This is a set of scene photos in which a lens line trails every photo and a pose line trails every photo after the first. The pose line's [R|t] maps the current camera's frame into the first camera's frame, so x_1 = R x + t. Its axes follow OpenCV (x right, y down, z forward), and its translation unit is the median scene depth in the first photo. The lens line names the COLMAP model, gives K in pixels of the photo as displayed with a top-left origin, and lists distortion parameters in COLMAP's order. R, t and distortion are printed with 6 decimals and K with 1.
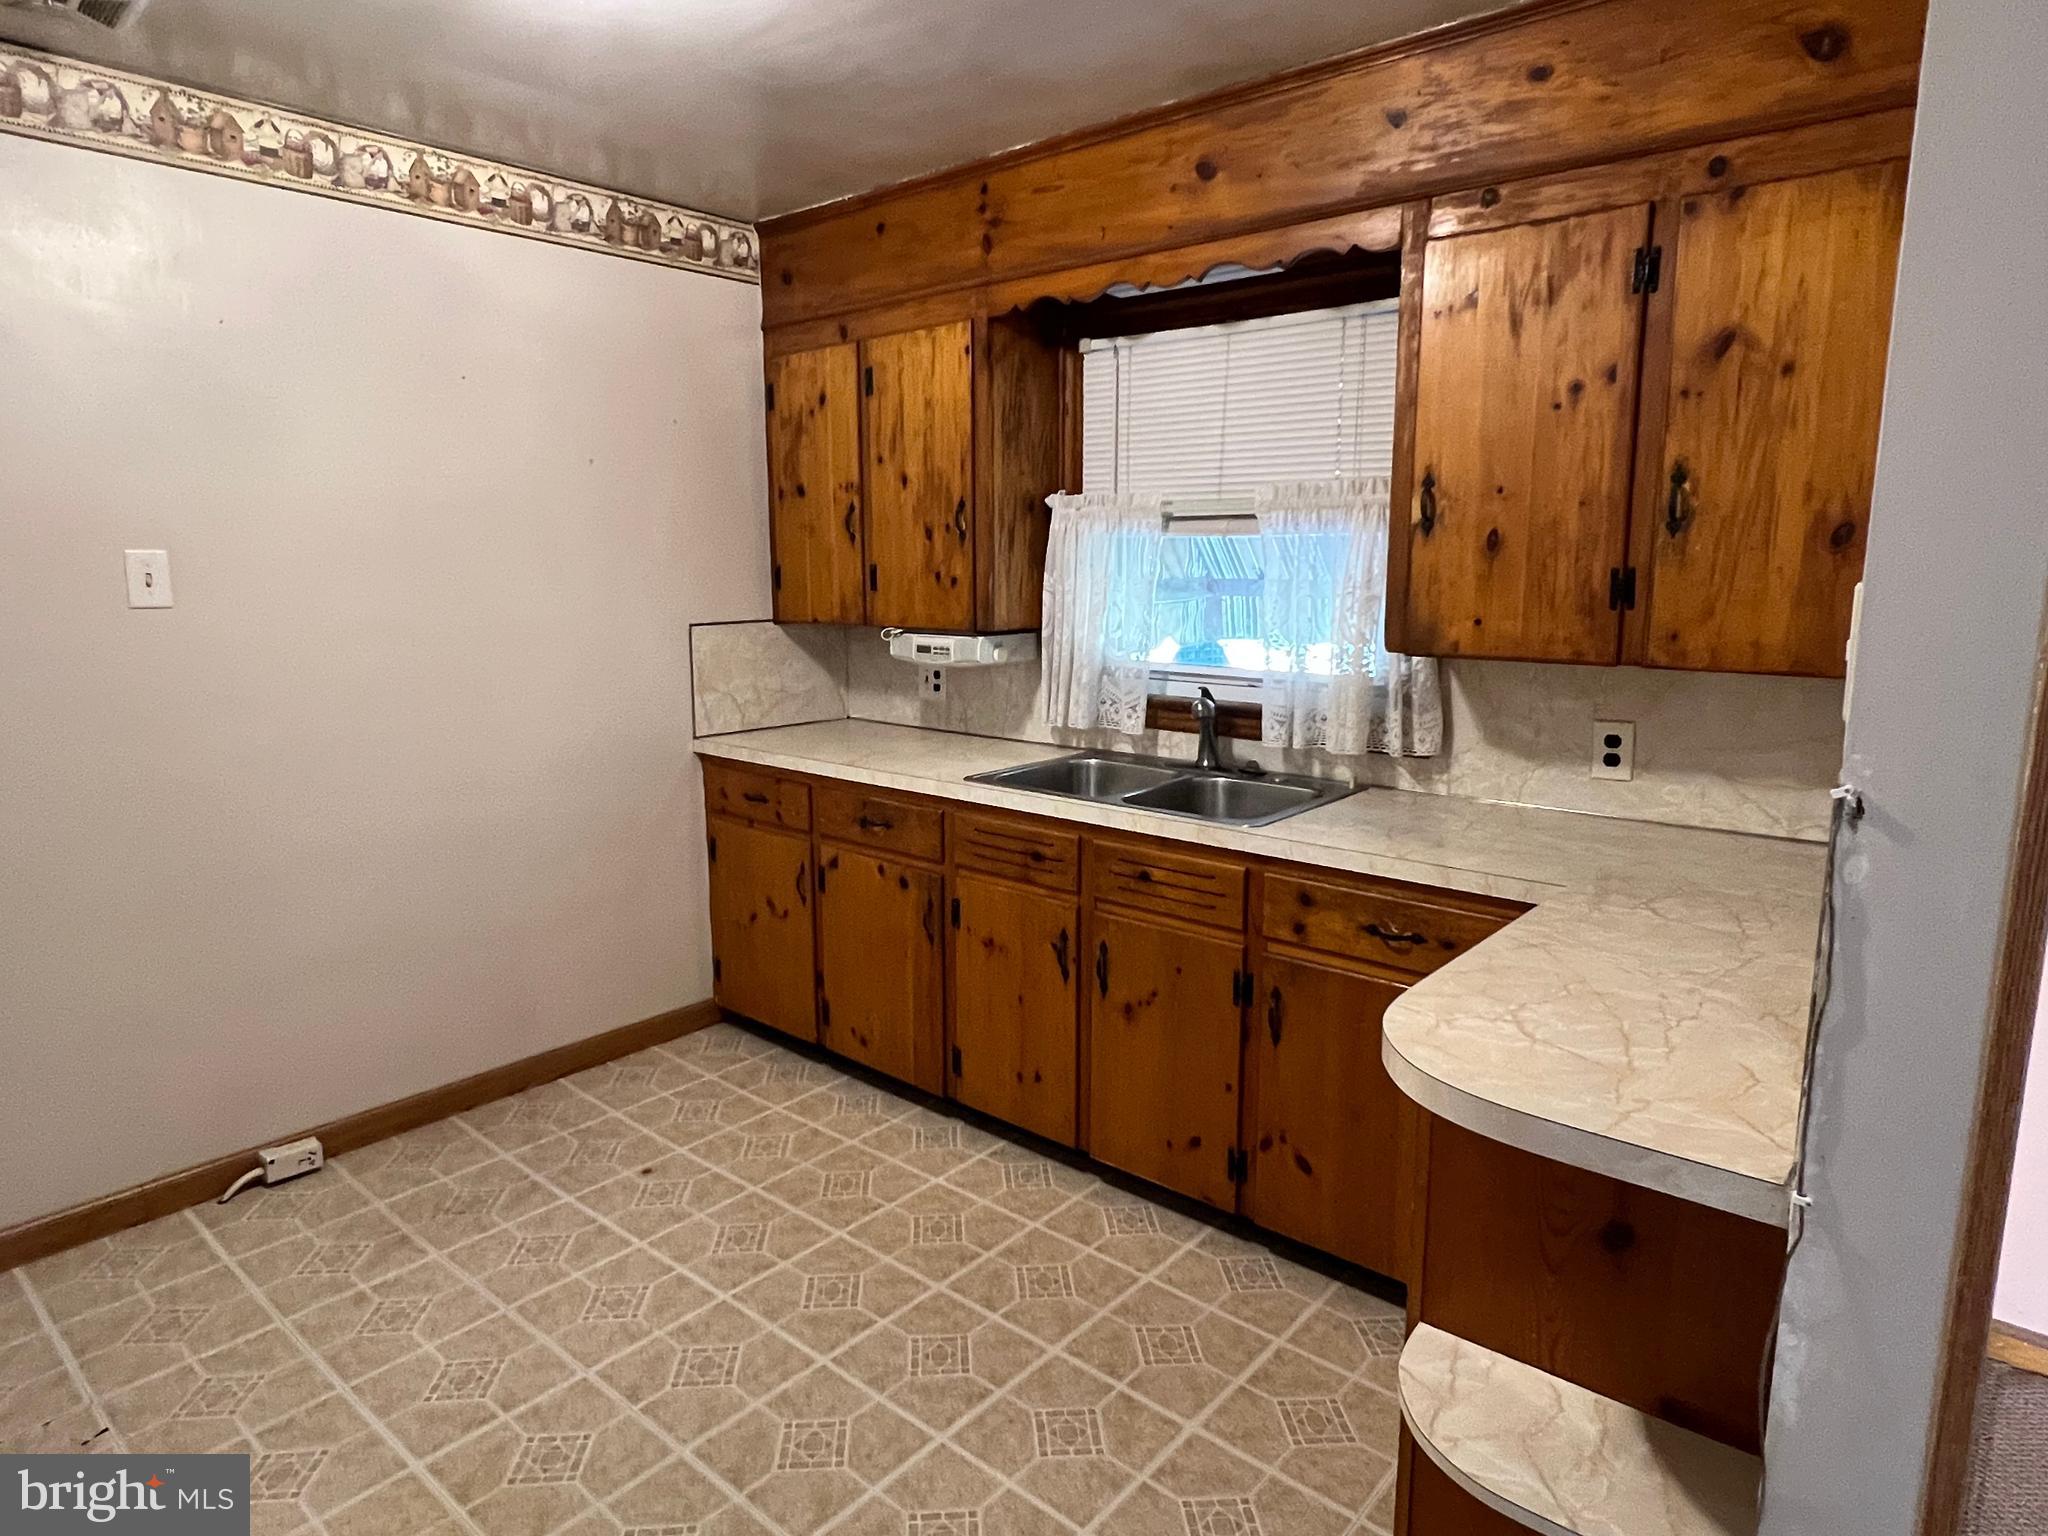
lens RADIAL K [[1210.6, 0, 1023.7], [0, 1210.6, 767.4], [0, 0, 1]] dist [0.003369, -0.003131]
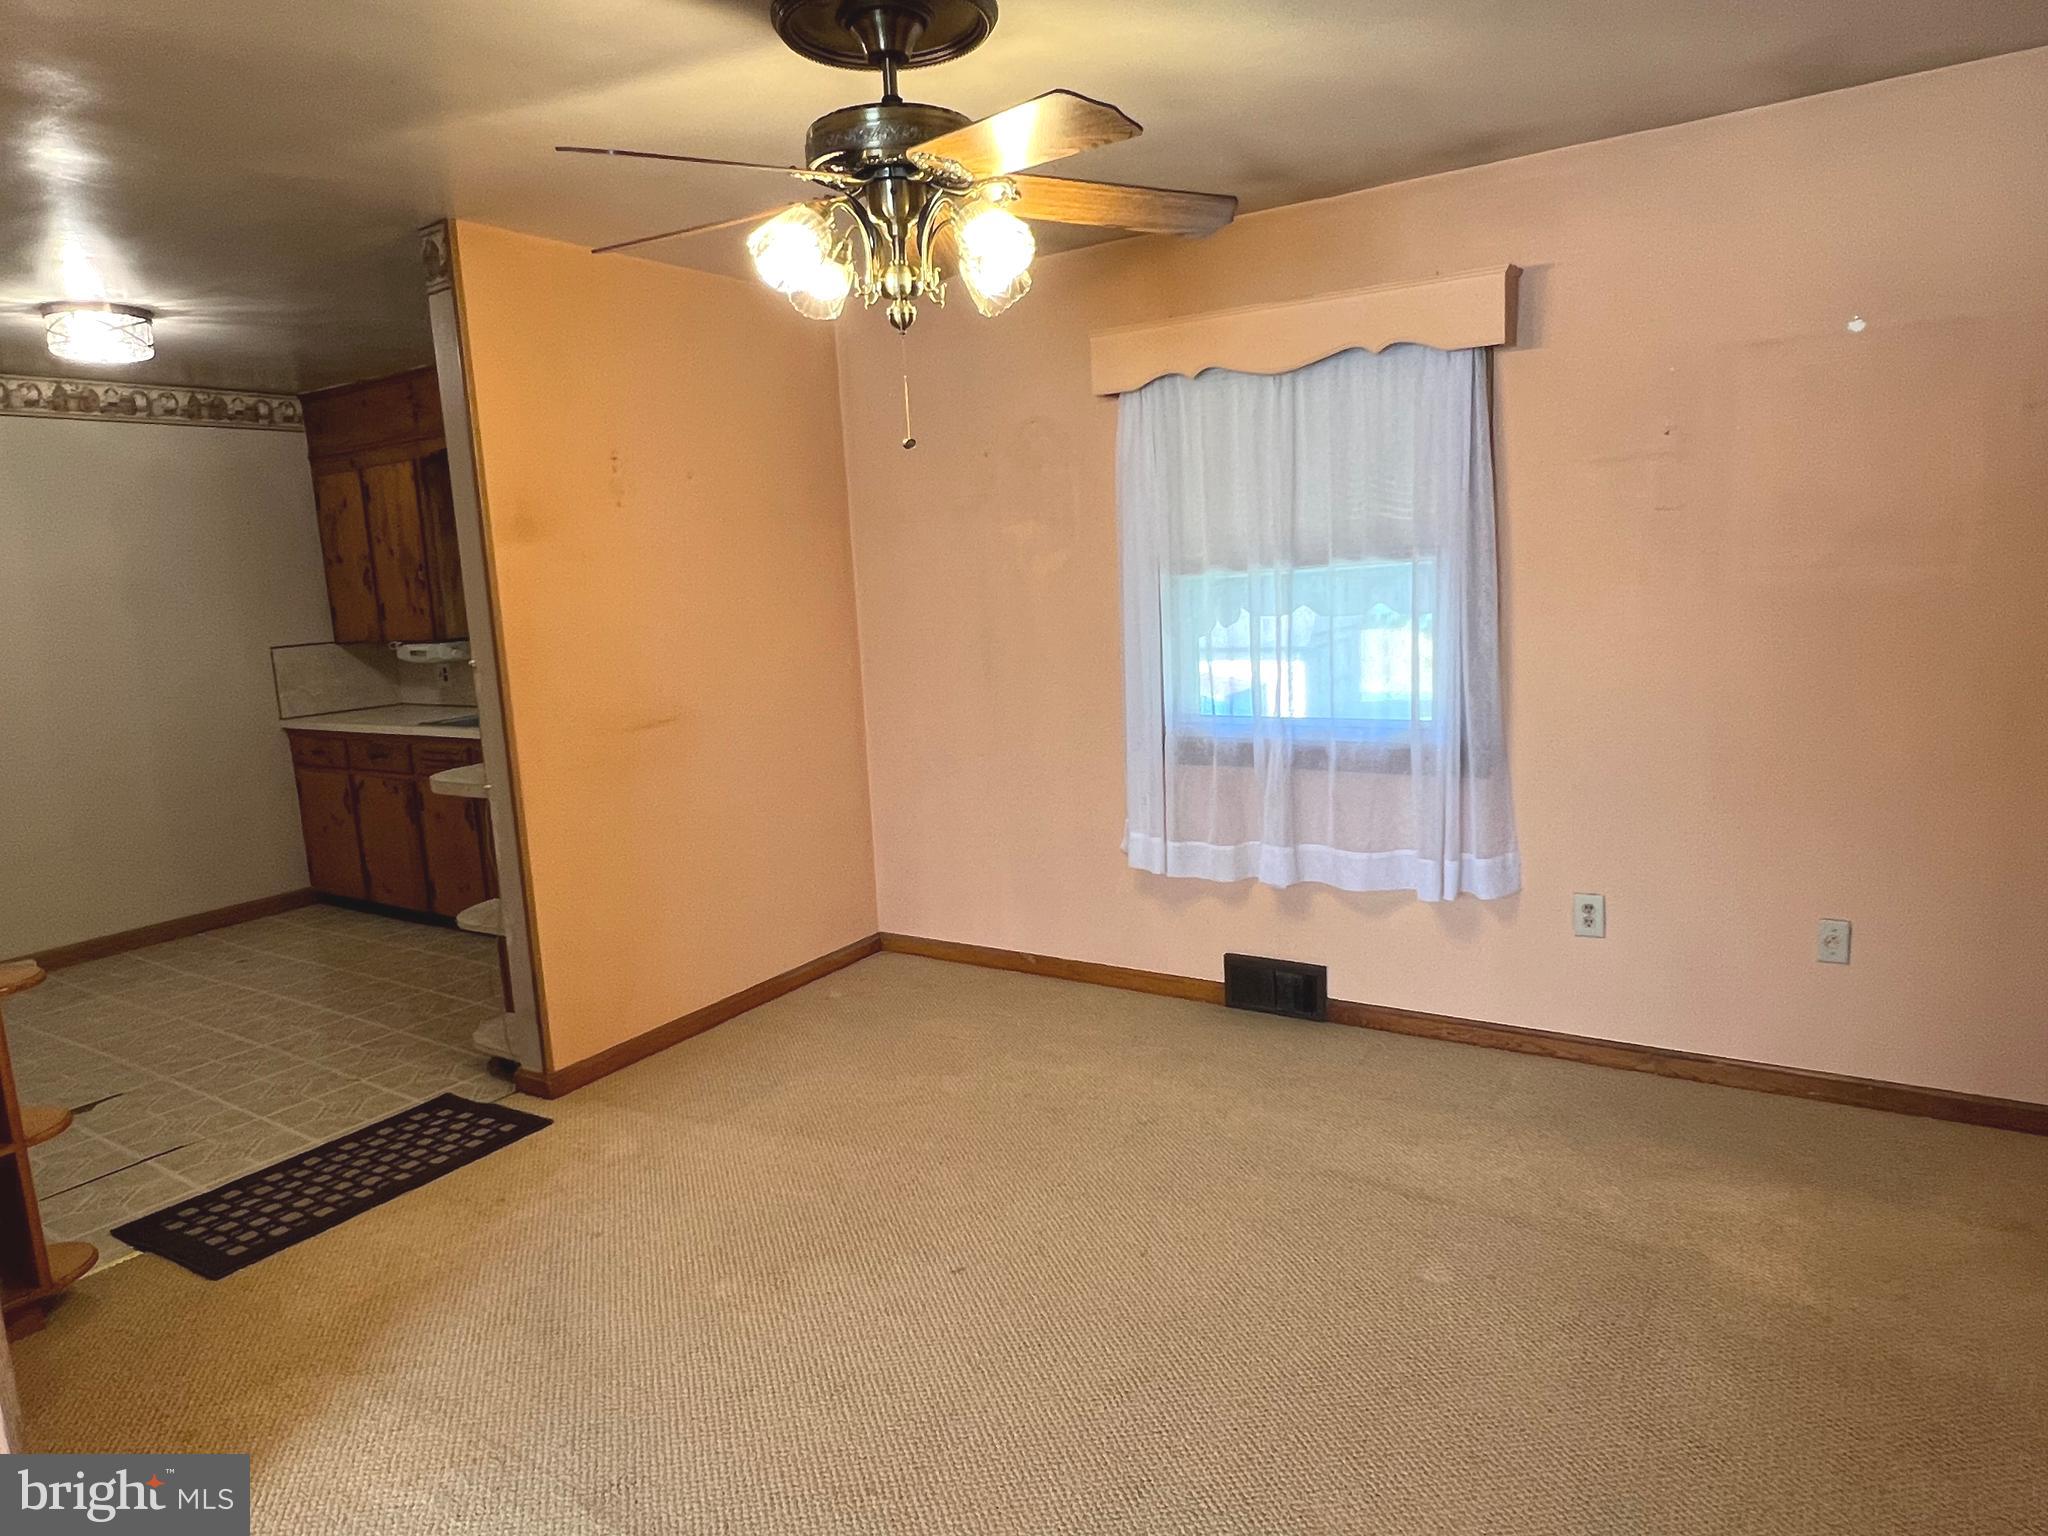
lens RADIAL K [[1266.0, 0, 1013.7], [0, 1266.0, 776.0], [0, 0, 1]] dist [0.000891, -0.001480]
pose [[0.990970, -0.070771, 0.113884, 0.542667], [0.072184, 0.997356, -0.008334, 0.149089], [-0.112993, 0.016479, 0.993459, -0.840248]]
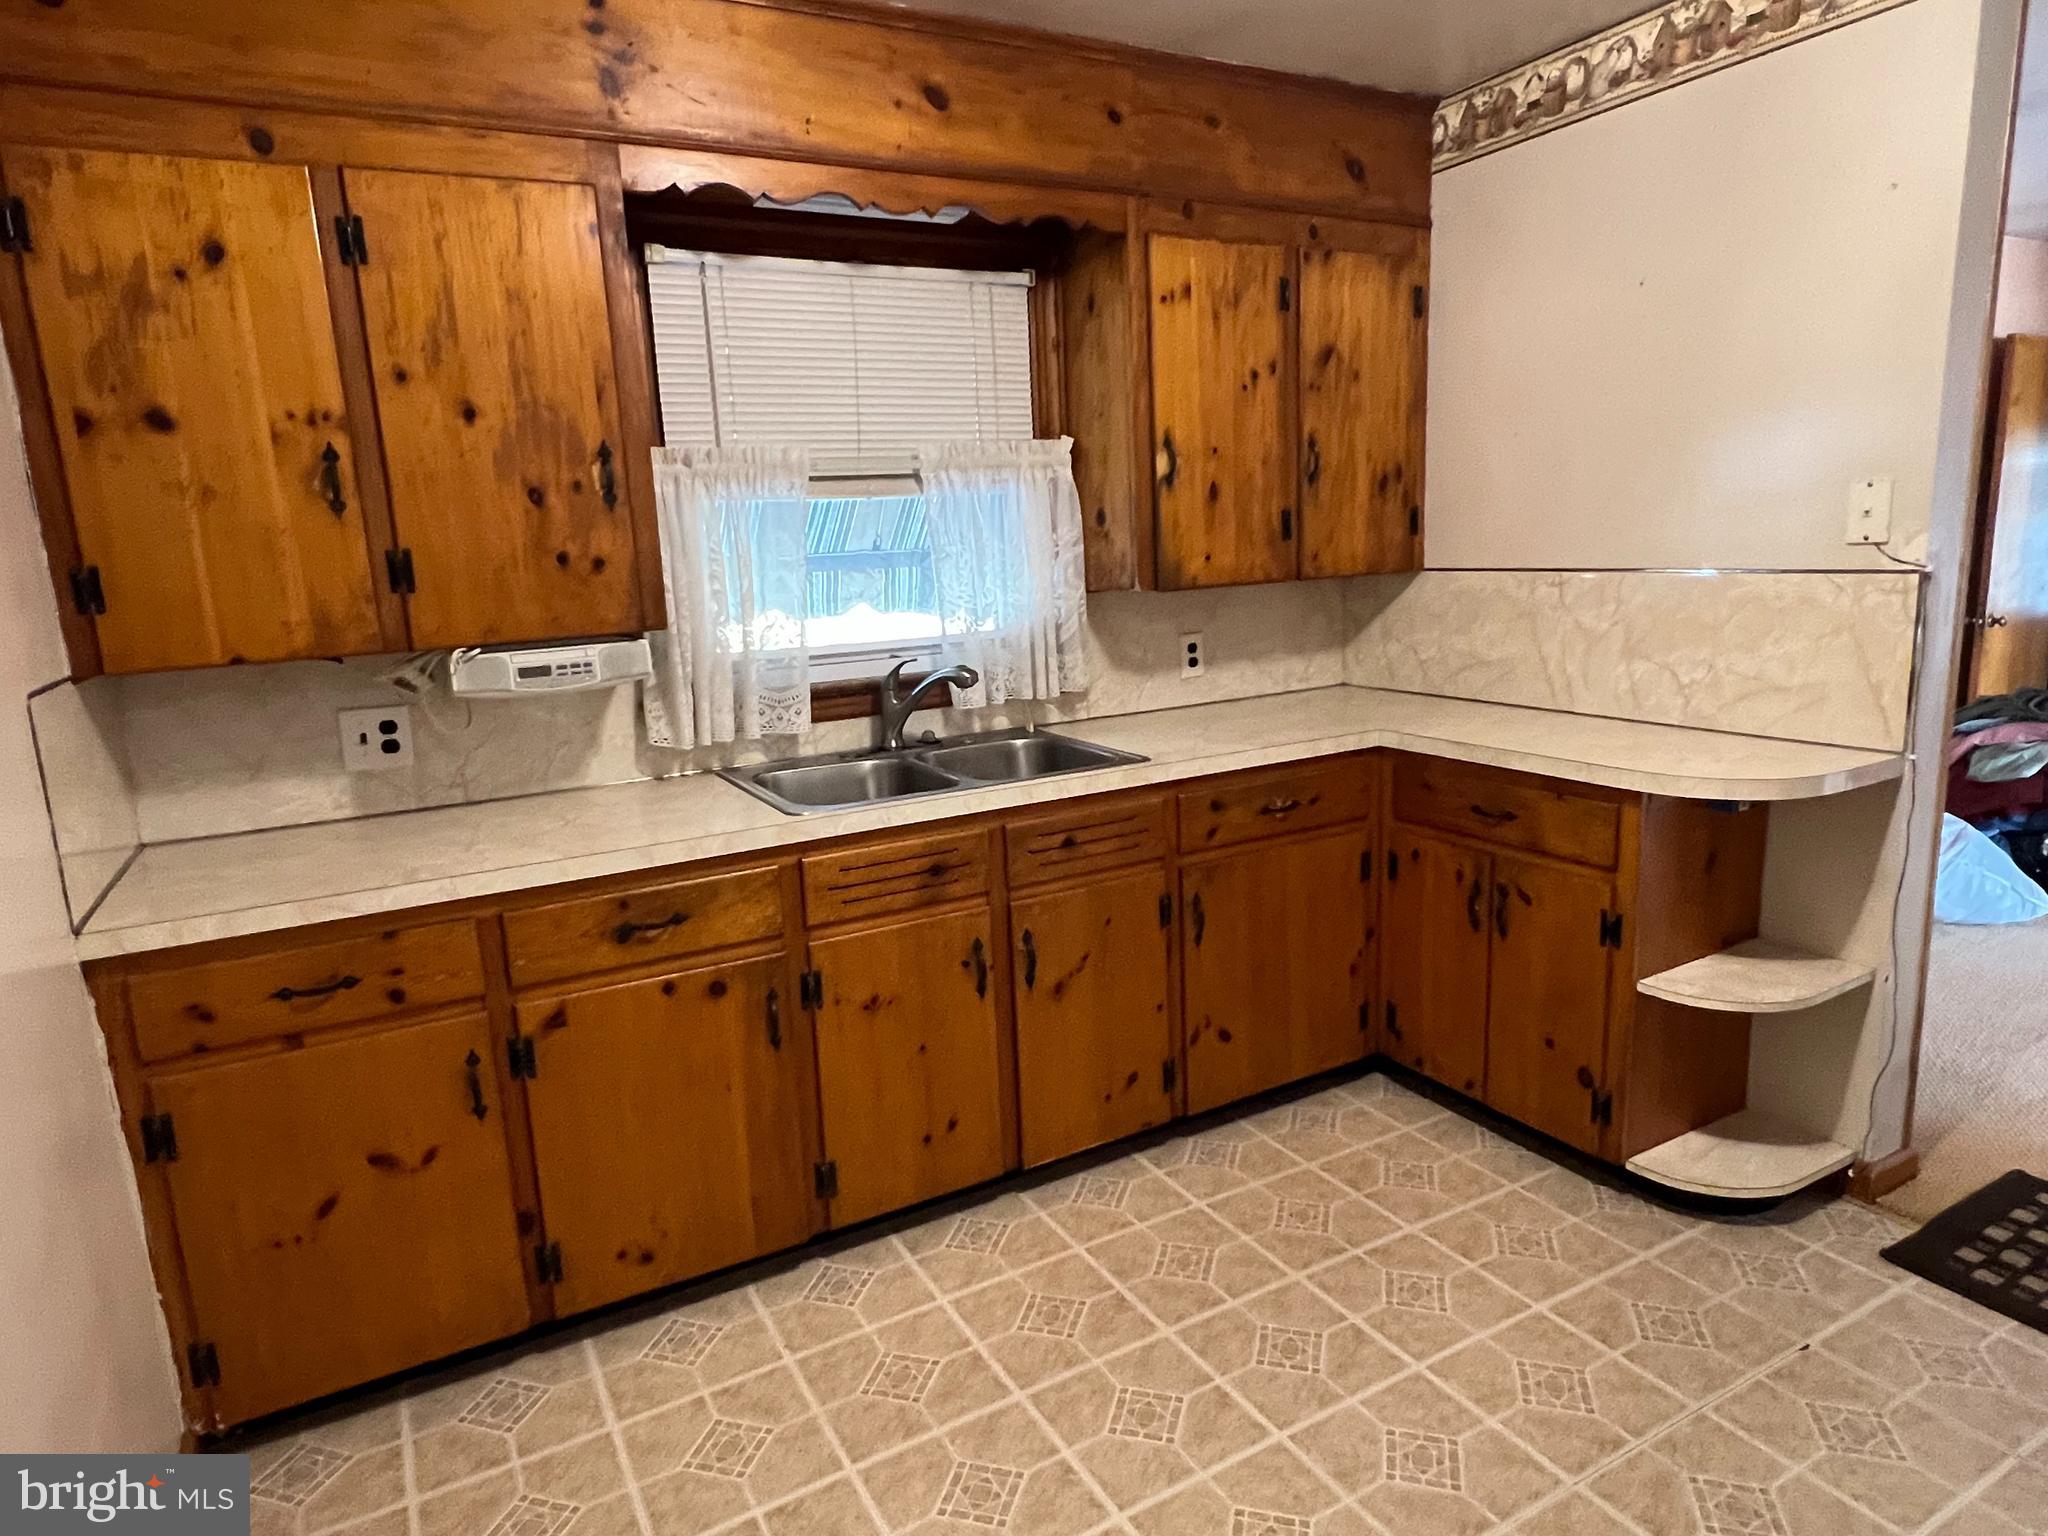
lens RADIAL K [[1210.6, 0, 1017.7], [0, 1210.6, 775.2], [0, 0, 1]] dist [0.003369, -0.003131]
pose [[0.349629, -0.200659, 0.915148, -0.635178], [0.207031, 0.969195, 0.133414, -0.079859], [-0.913727, 0.142819, 0.380401, 0.536072]]
